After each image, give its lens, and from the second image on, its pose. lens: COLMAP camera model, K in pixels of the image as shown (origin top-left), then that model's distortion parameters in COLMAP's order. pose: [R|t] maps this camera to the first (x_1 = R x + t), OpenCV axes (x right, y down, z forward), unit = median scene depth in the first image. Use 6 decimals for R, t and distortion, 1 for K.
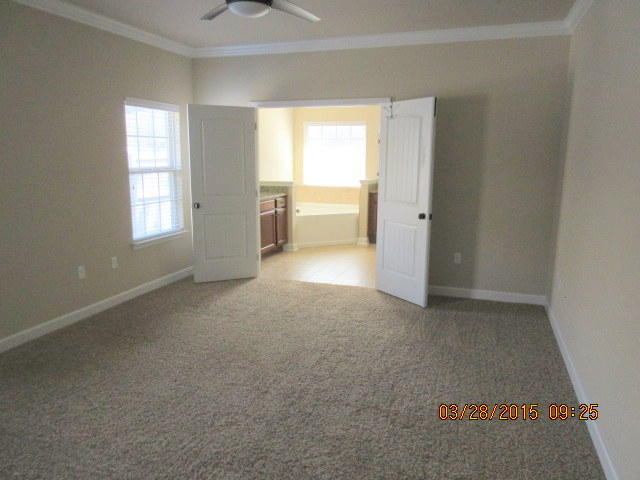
lens RADIAL K [[475.2, 0, 321.1], [0, 475.2, 244.1], [0, 0, 1]] dist [0.000303, -0.000249]
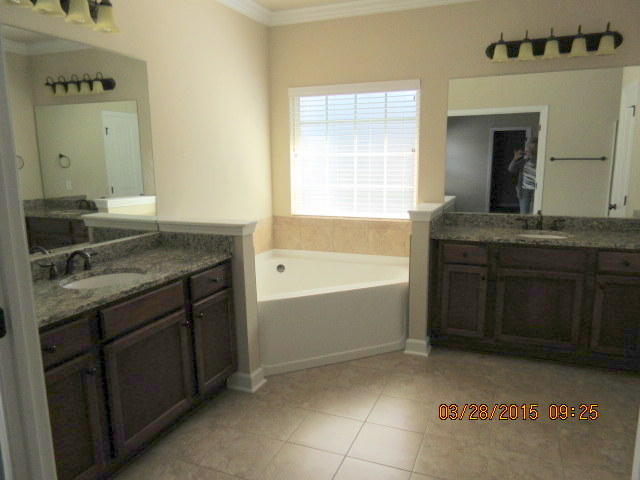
lens RADIAL K [[475.2, 0, 318.4], [0, 475.2, 238.5], [0, 0, 1]] dist [0.000303, -0.000249]
pose [[0.998445, -0.007696, -0.055206, 0.021821], [0.007153, 0.999924, -0.010026, -0.108715], [0.055279, 0.009615, 0.998425, 0.579933]]
